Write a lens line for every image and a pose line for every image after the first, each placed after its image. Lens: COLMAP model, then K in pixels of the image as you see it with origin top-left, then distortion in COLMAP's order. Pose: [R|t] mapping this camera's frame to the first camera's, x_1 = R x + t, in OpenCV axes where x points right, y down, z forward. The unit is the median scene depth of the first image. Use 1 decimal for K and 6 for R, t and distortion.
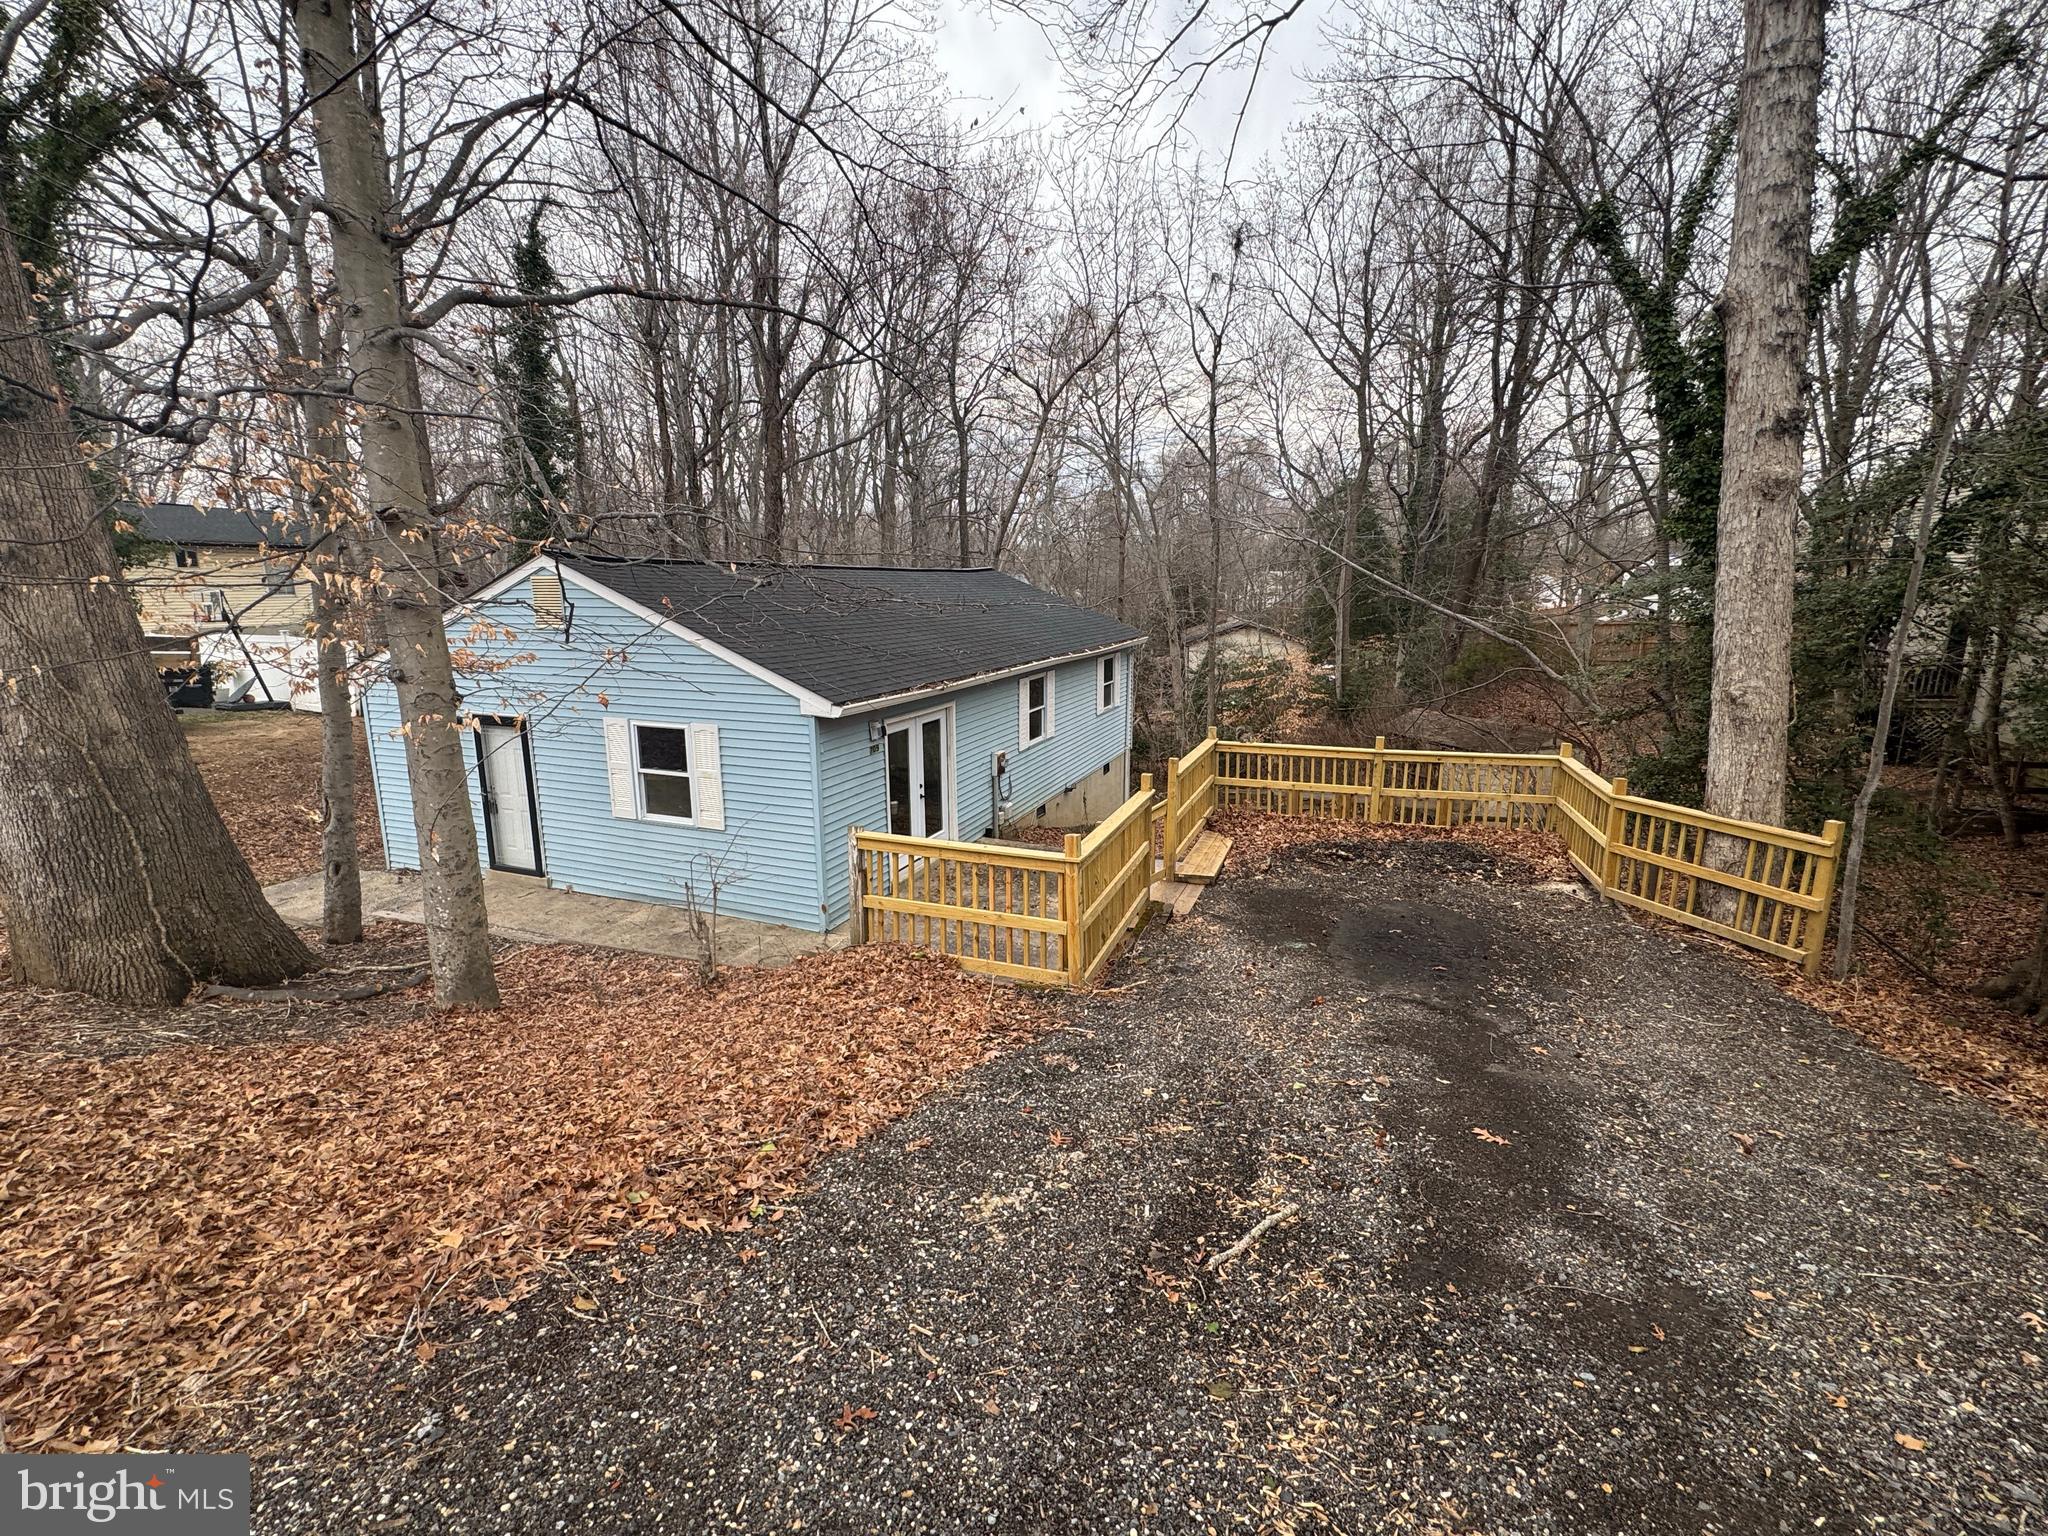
lens RADIAL K [[884.1, 0, 1026.7], [0, 884.1, 774.9], [0, 0, 1]] dist [-0.000426, -0.000185]
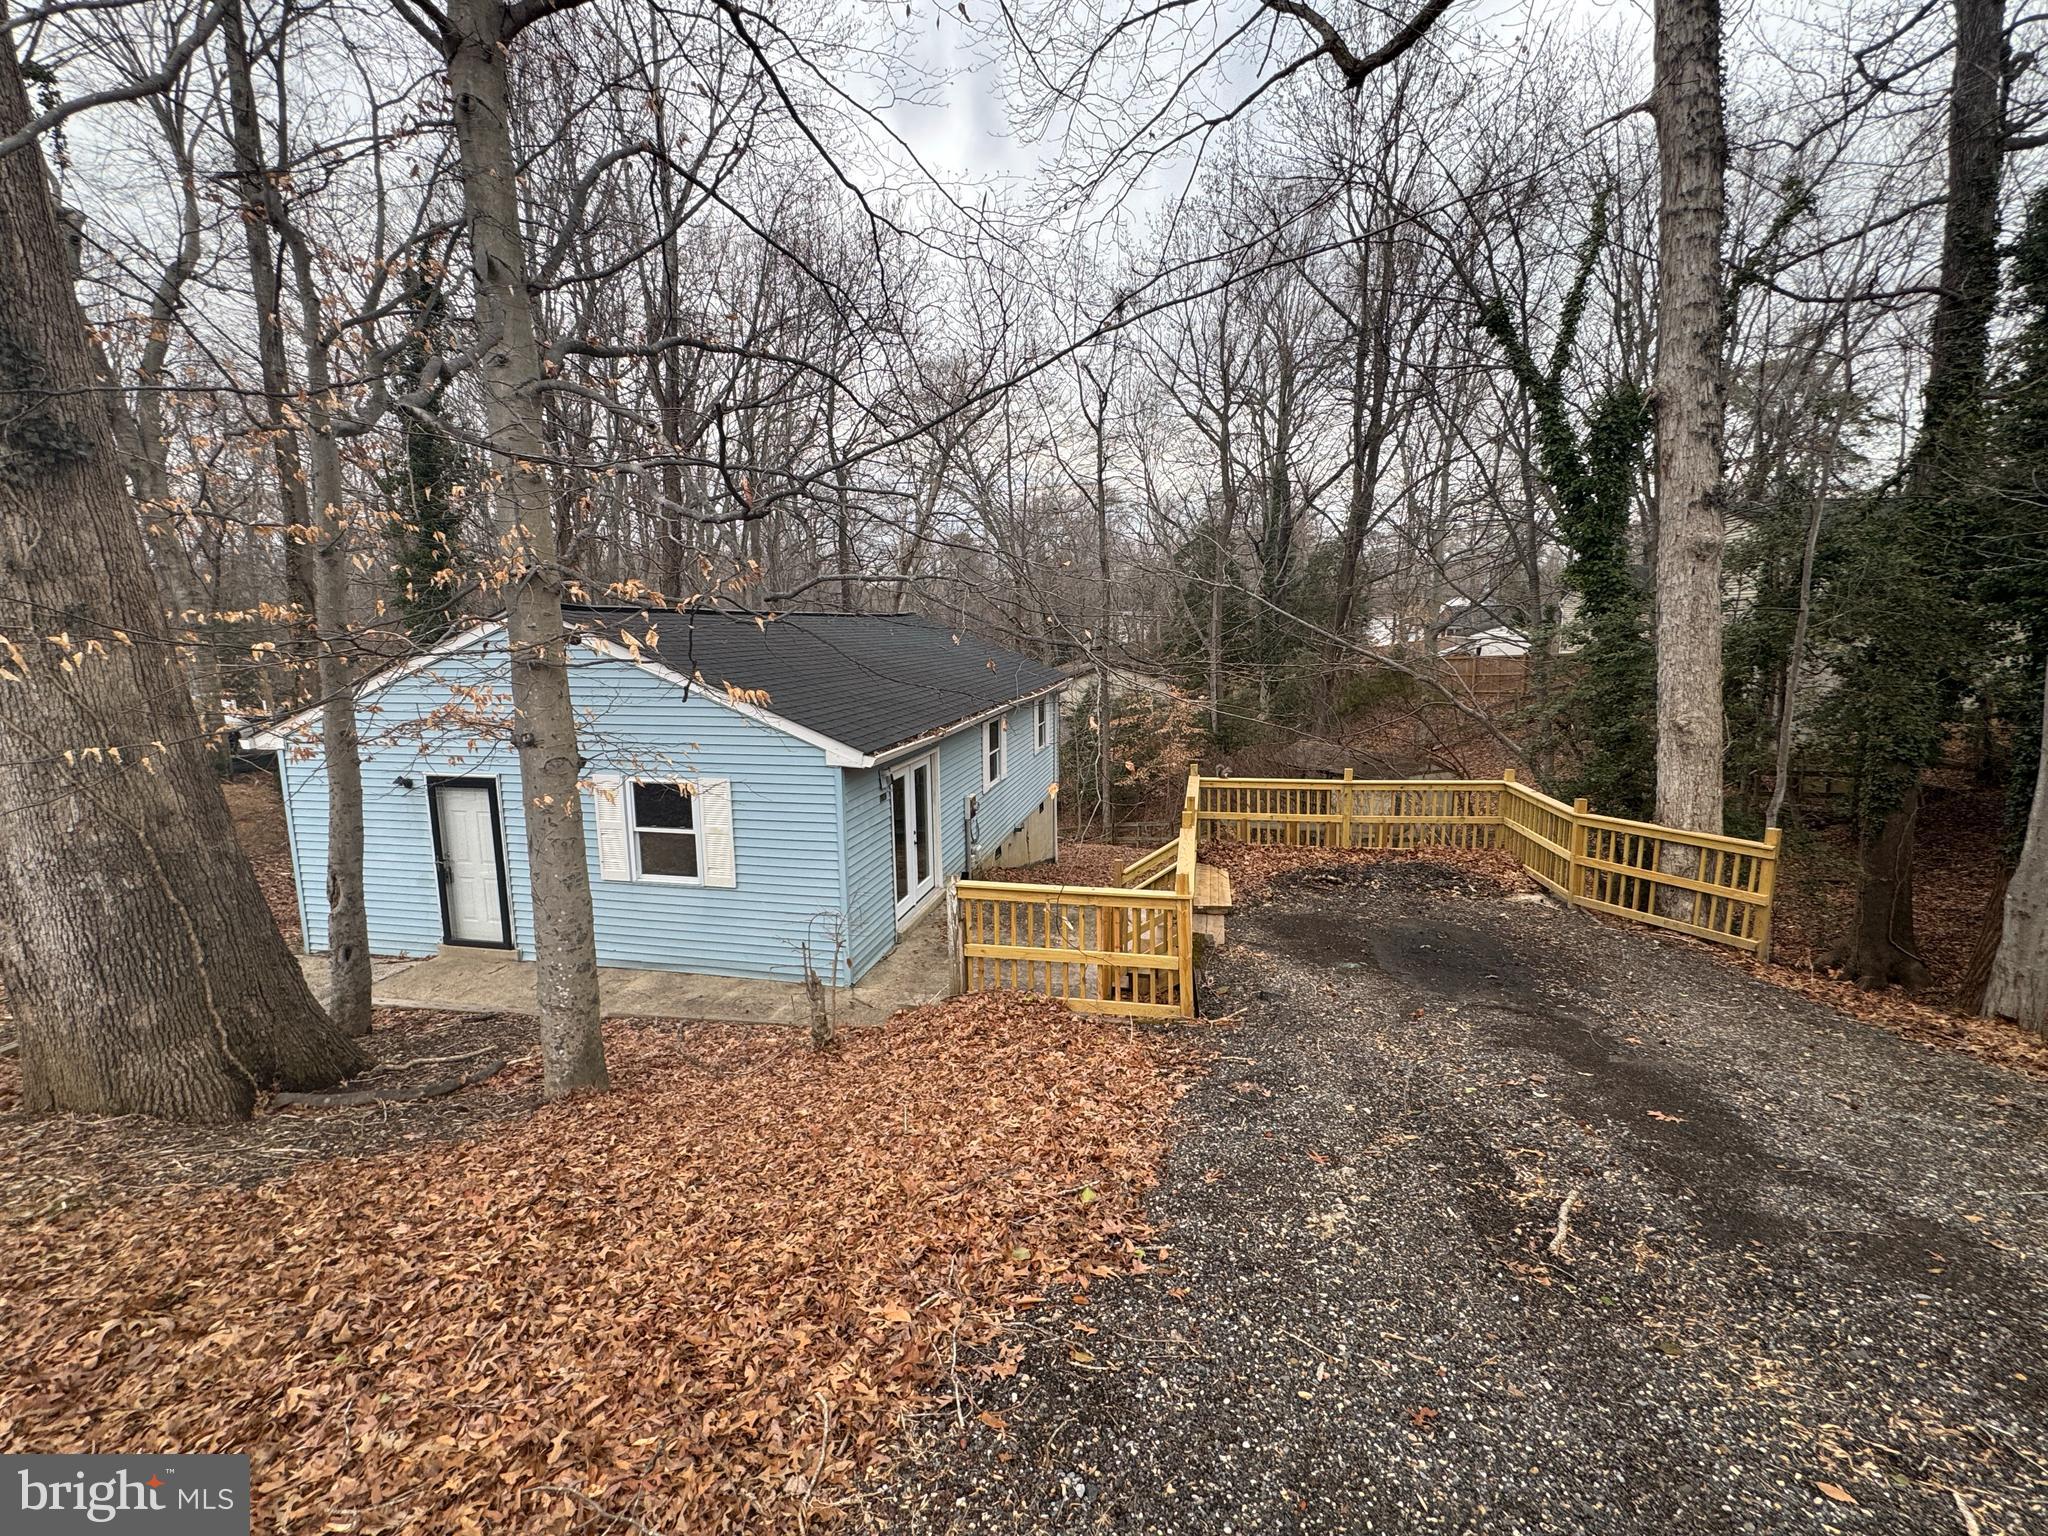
lens RADIAL K [[884.1, 0, 1026.7], [0, 884.1, 774.9], [0, 0, 1]] dist [-0.000426, -0.000185]
pose [[0.985676, -0.033319, 0.165327, -0.206878], [0.040452, 0.998382, -0.039966, -0.009806], [-0.163728, 0.046082, 0.985429, -0.007386]]
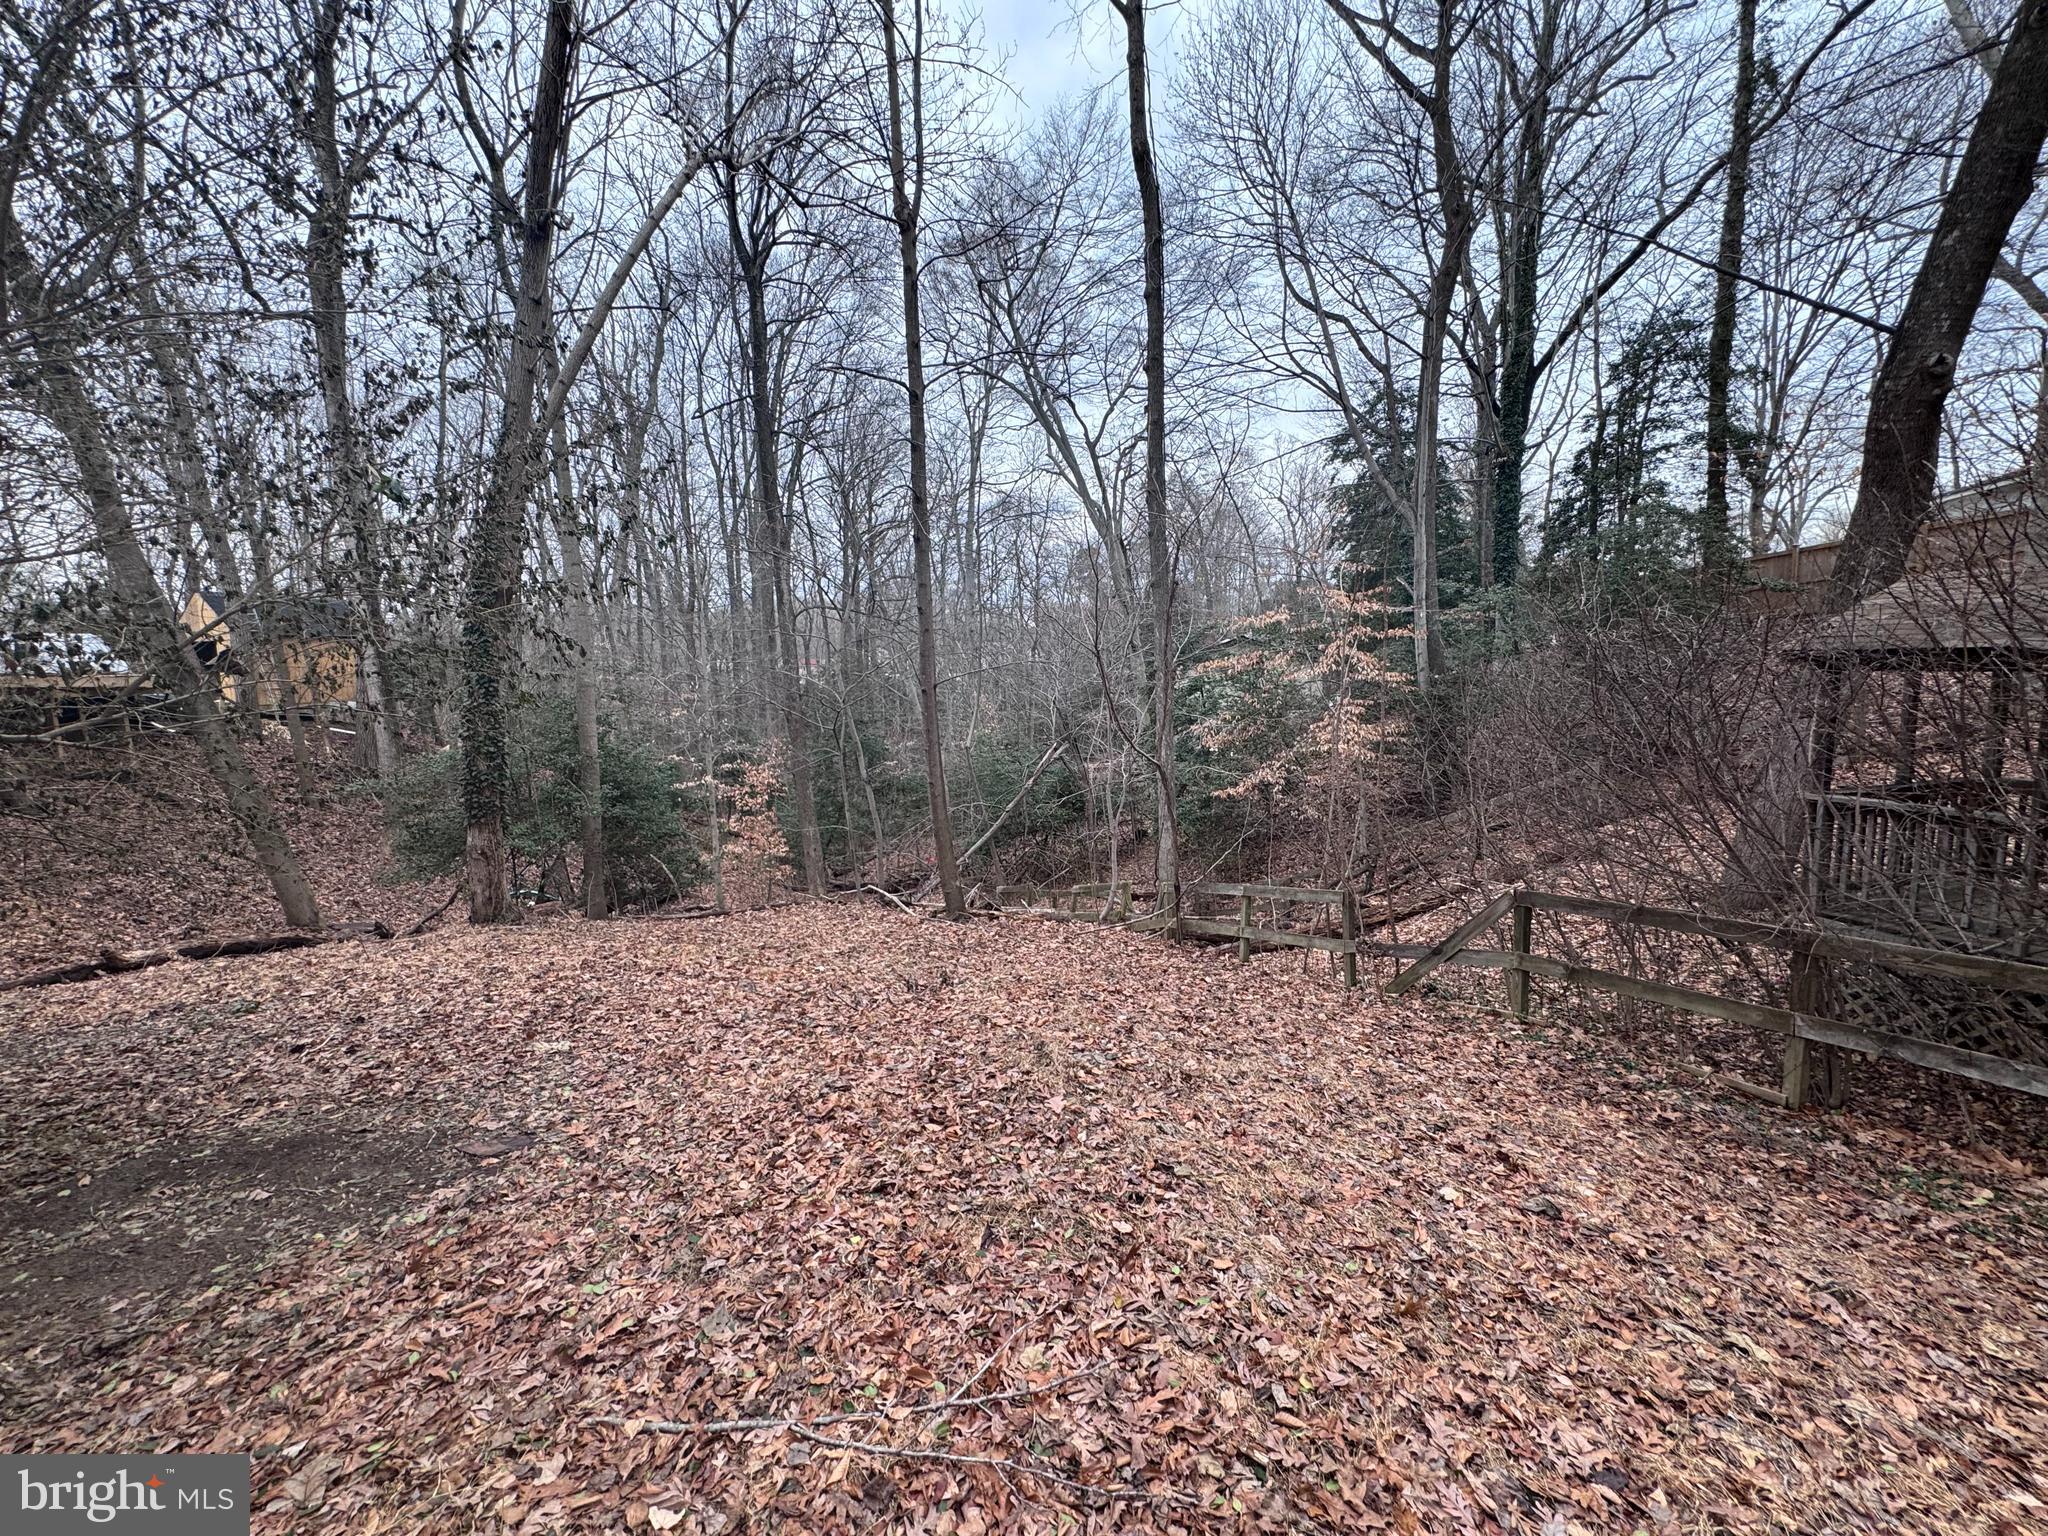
lens RADIAL K [[814.7, 0, 1022.2], [0, 814.7, 761.5], [0, 0, 1]] dist [-0.001100, 0.000903]
pose [[0.999615, -0.018150, -0.021006, 0.564237], [0.015979, 0.994934, -0.099257, -0.009413], [0.022701, 0.098883, 0.994840, 2.371351]]
